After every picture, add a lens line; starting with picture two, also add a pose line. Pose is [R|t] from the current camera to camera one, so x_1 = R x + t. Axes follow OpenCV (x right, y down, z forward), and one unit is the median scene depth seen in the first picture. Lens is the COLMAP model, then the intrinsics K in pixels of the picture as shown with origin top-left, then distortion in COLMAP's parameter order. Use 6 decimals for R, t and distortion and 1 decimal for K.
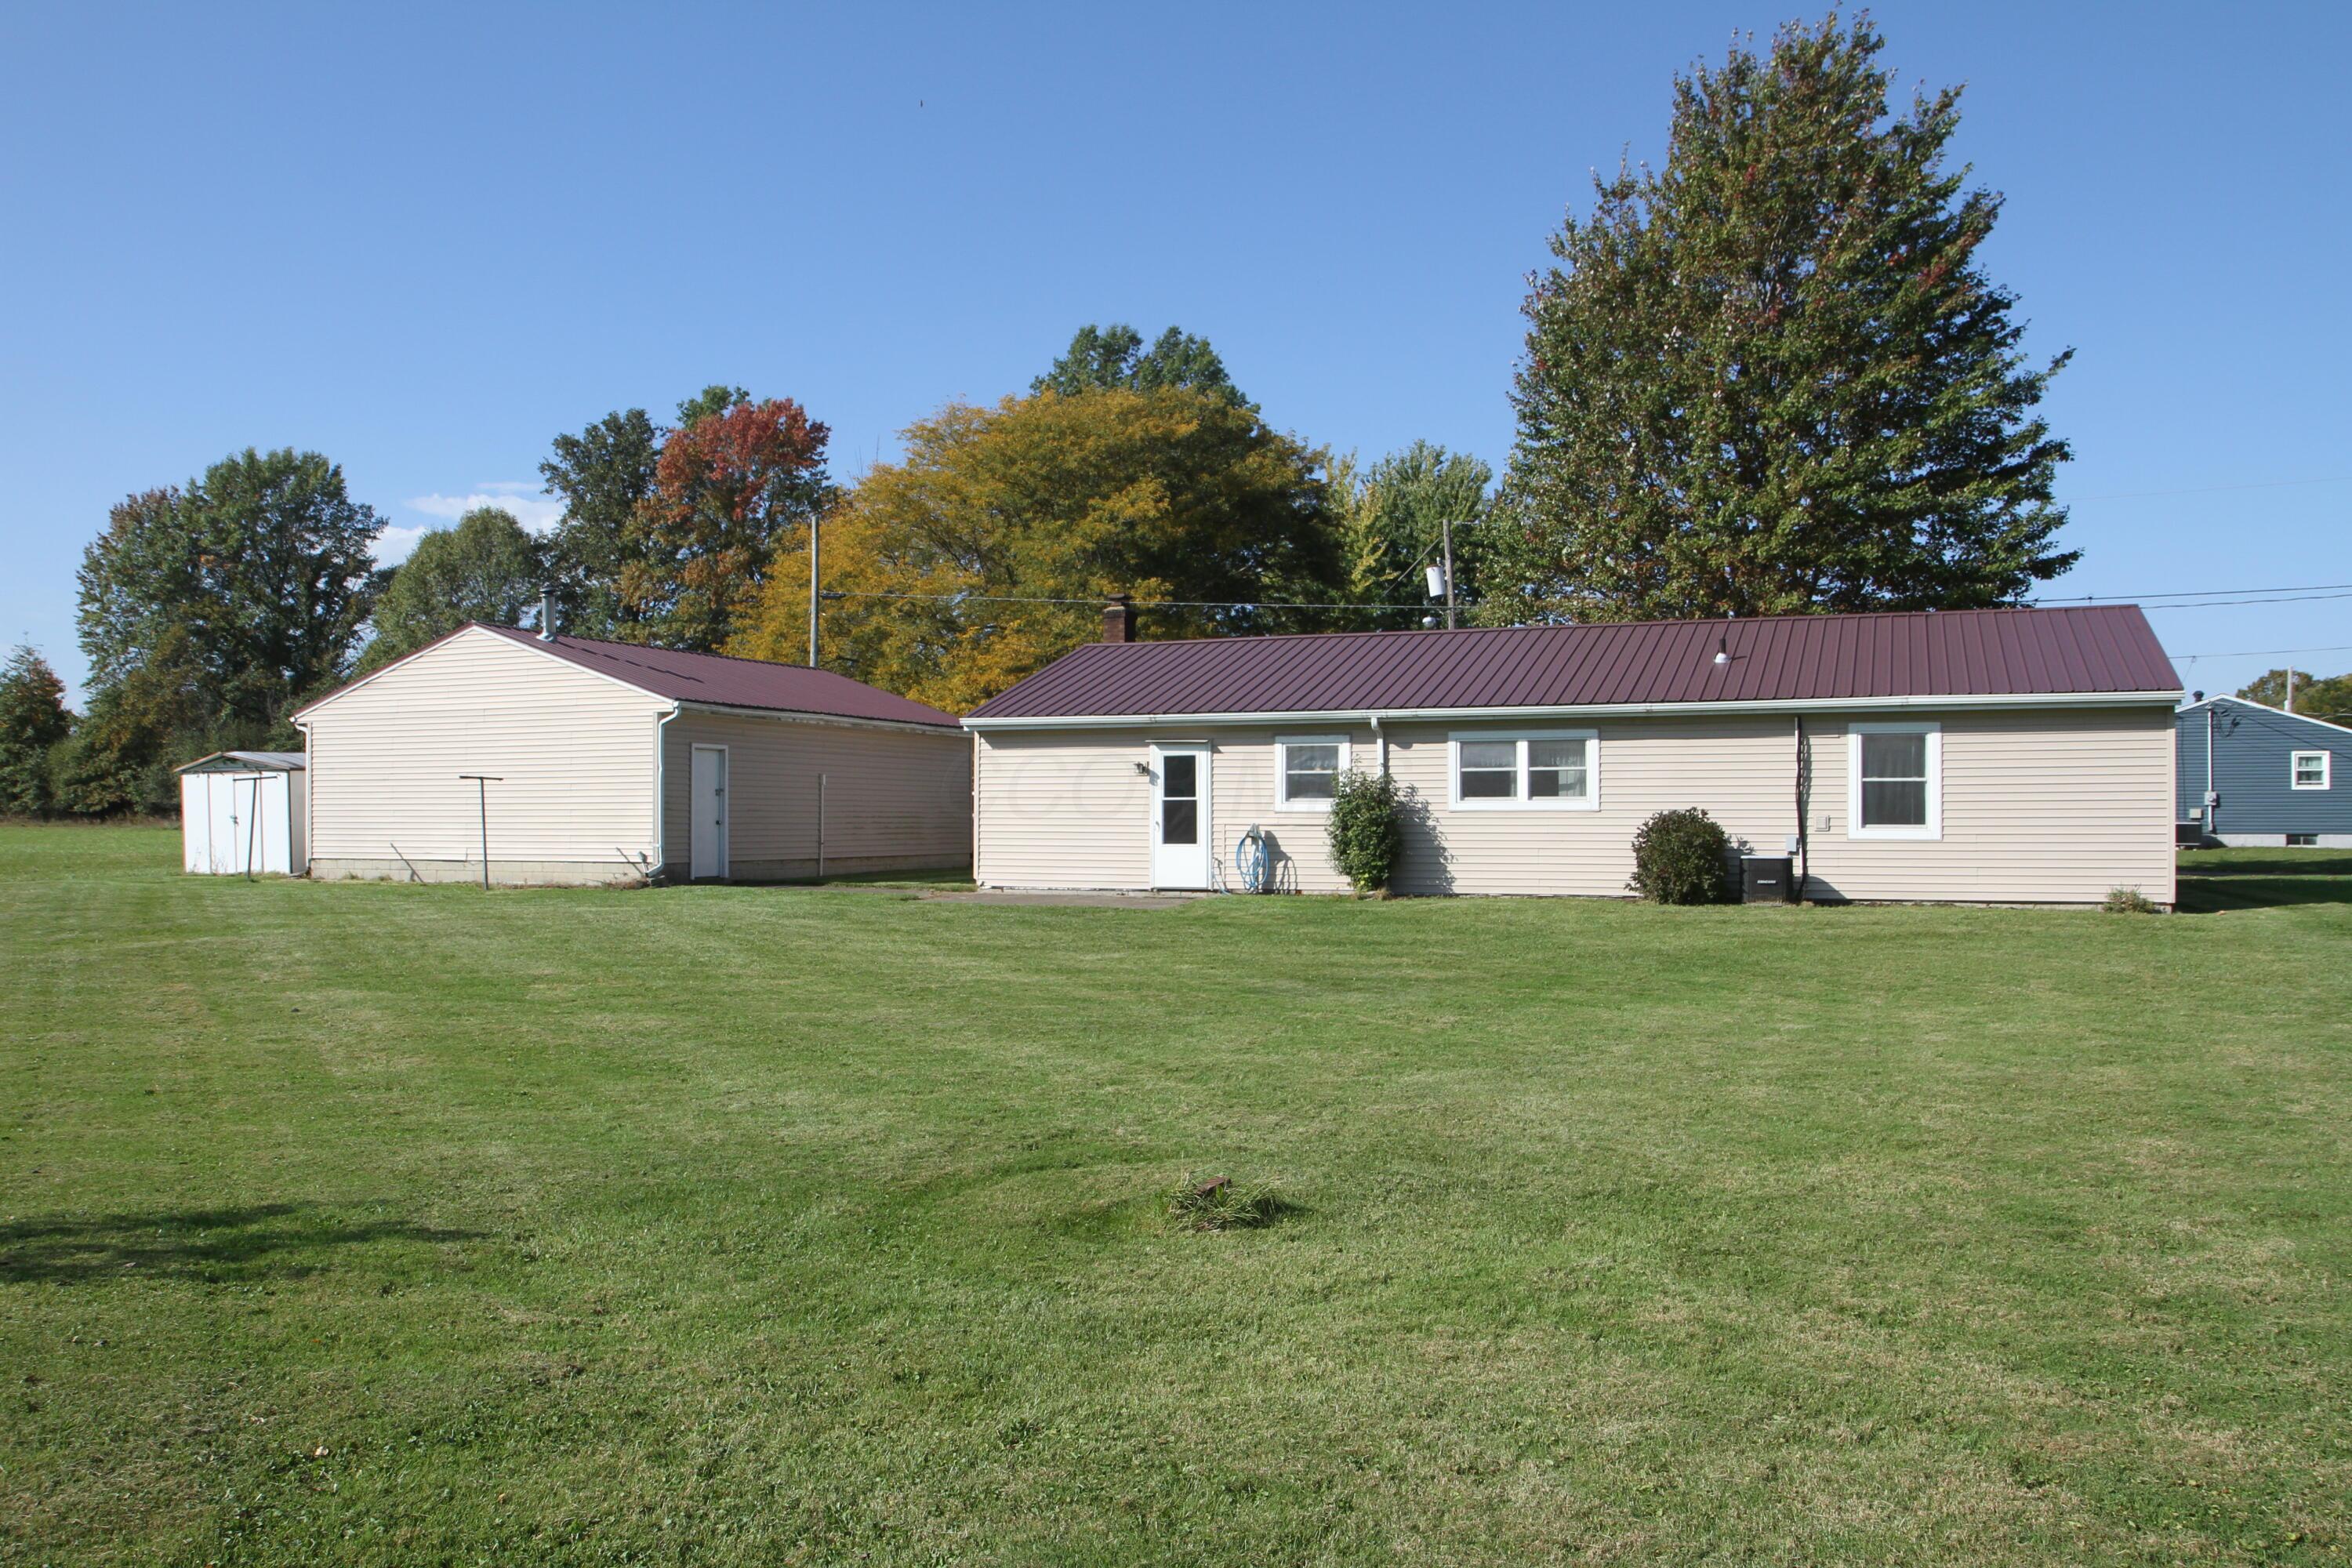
lens RADIAL K [[1817.3, 0, 1174.0], [0, 1817.3, 834.0], [0, 0, 1]] dist [-0.110420, 0.104785]
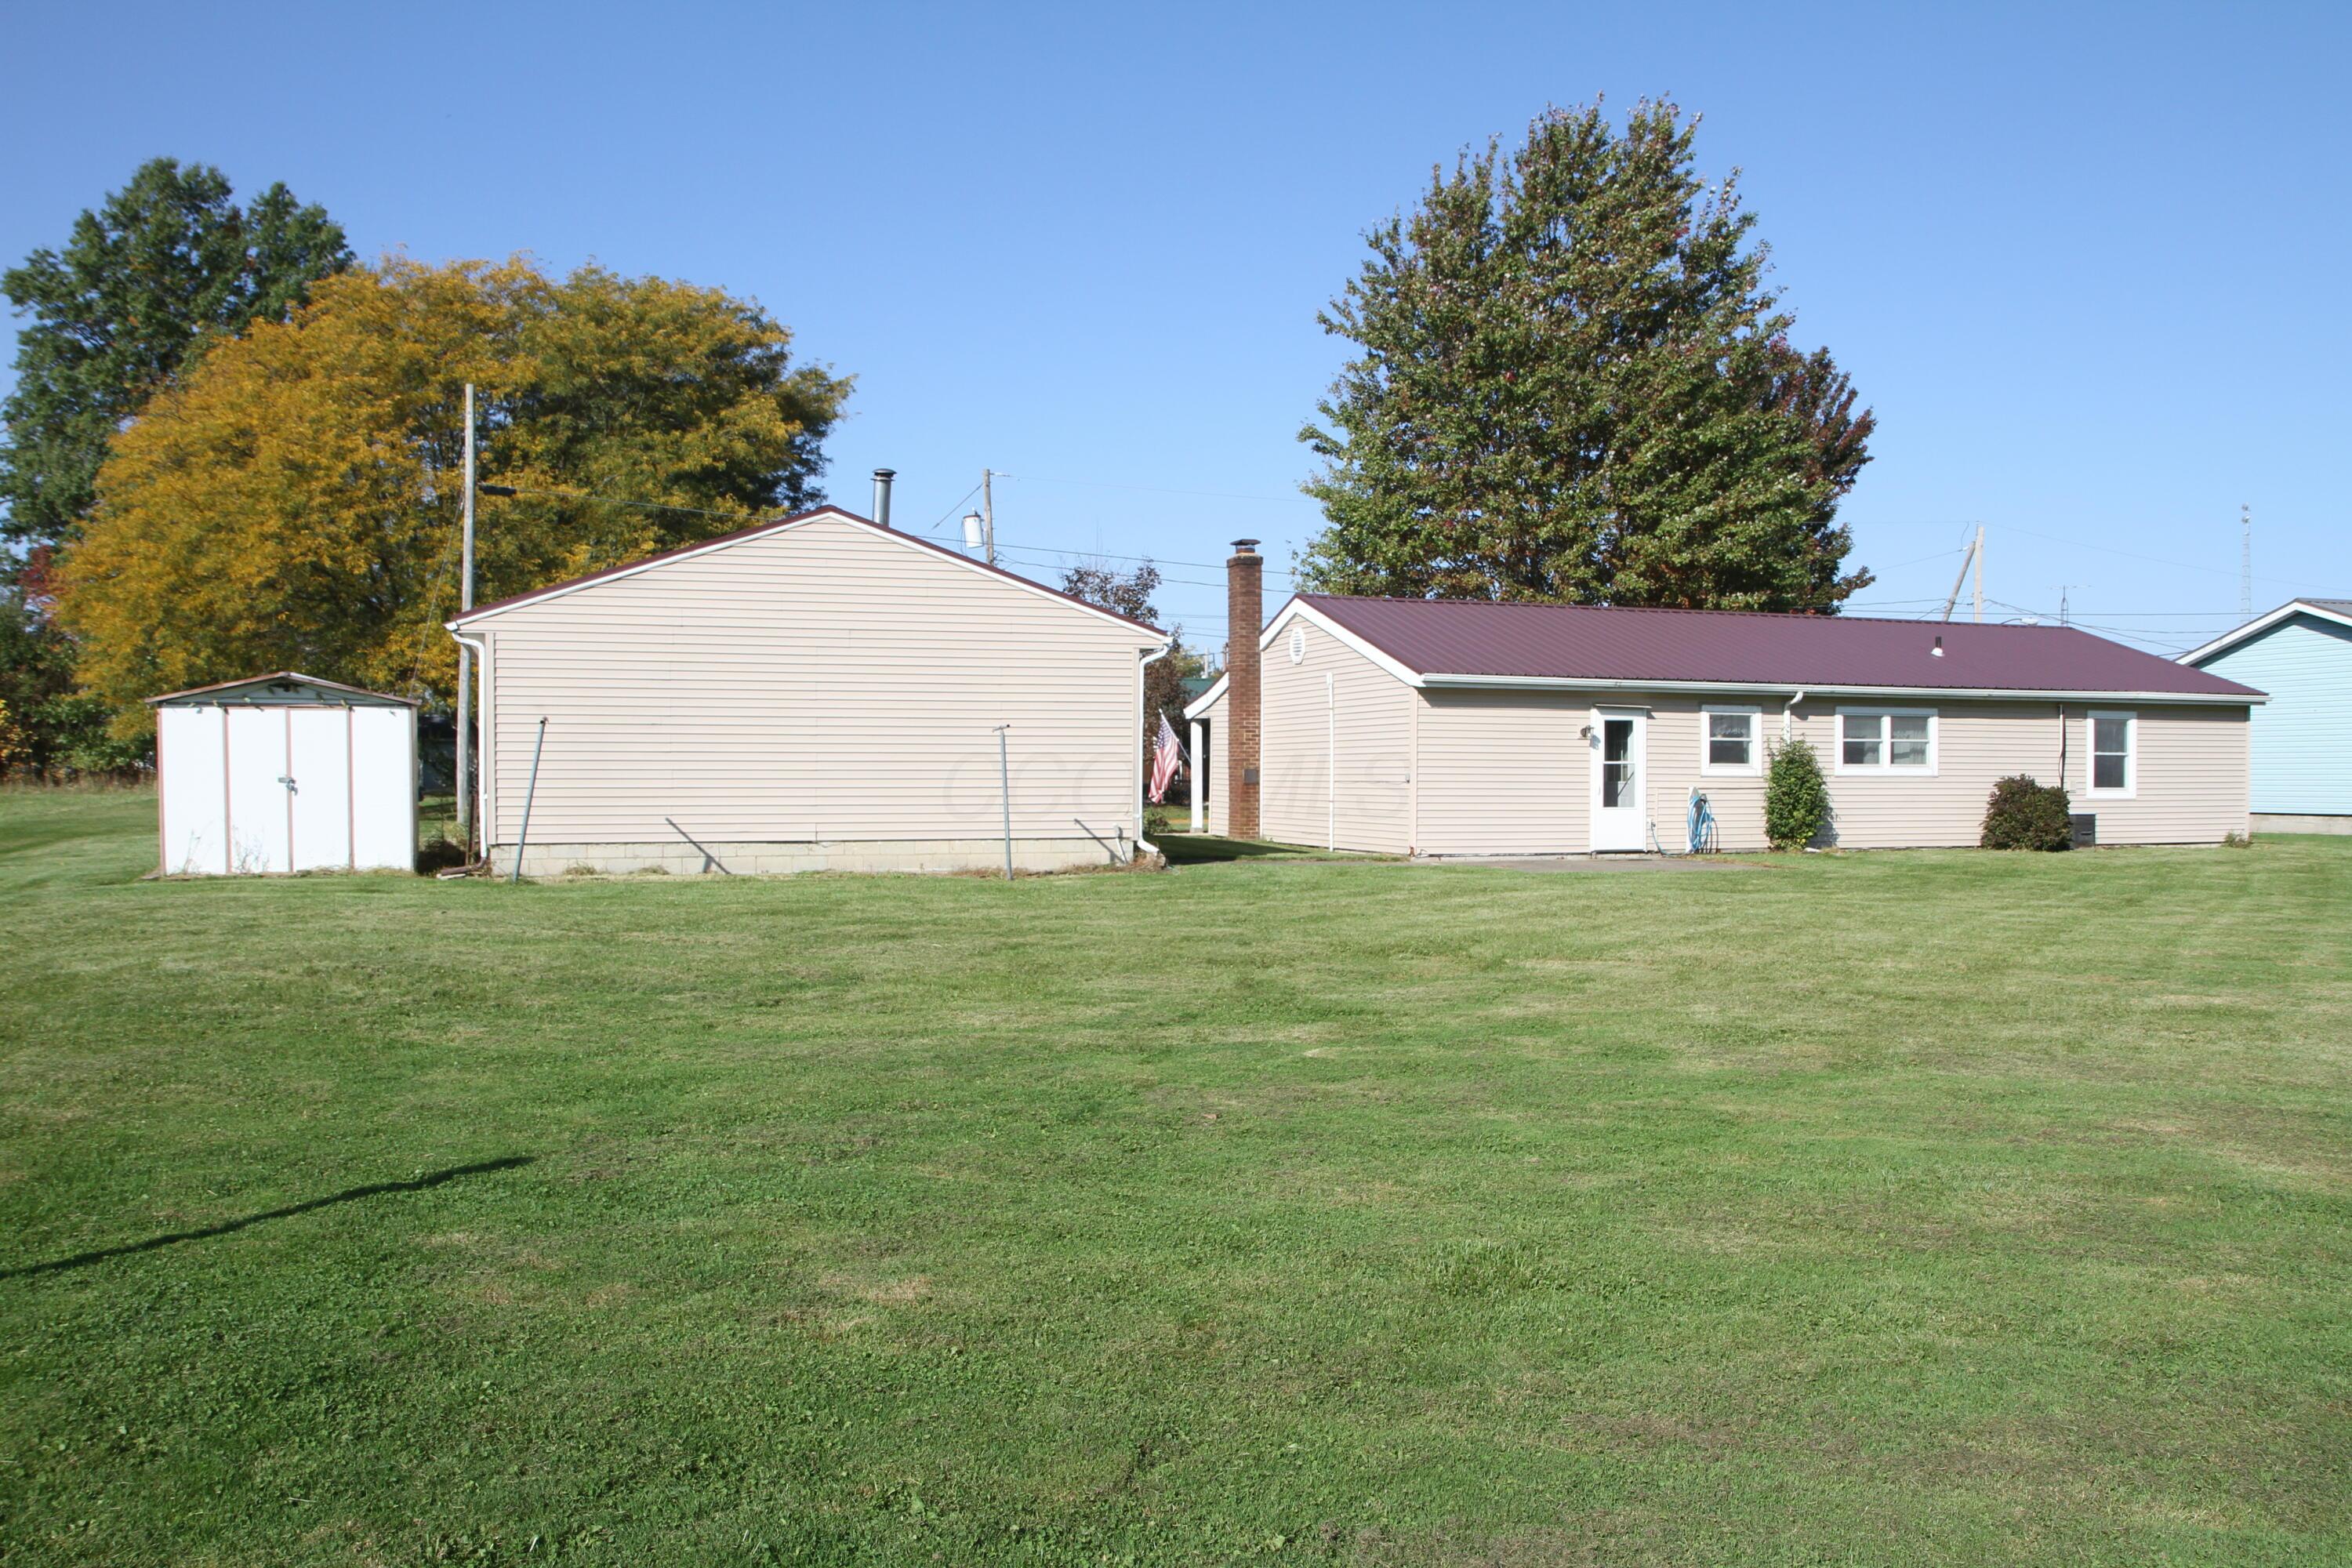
lens RADIAL K [[1817.3, 0, 1174.0], [0, 1817.3, 834.0], [0, 0, 1]] dist [-0.110420, 0.104785]
pose [[0.745866, -0.020723, 0.665774, -0.861996], [0.004164, 0.999641, 0.026451, -0.007266], [-0.666083, -0.016957, 0.745685, 0.416114]]
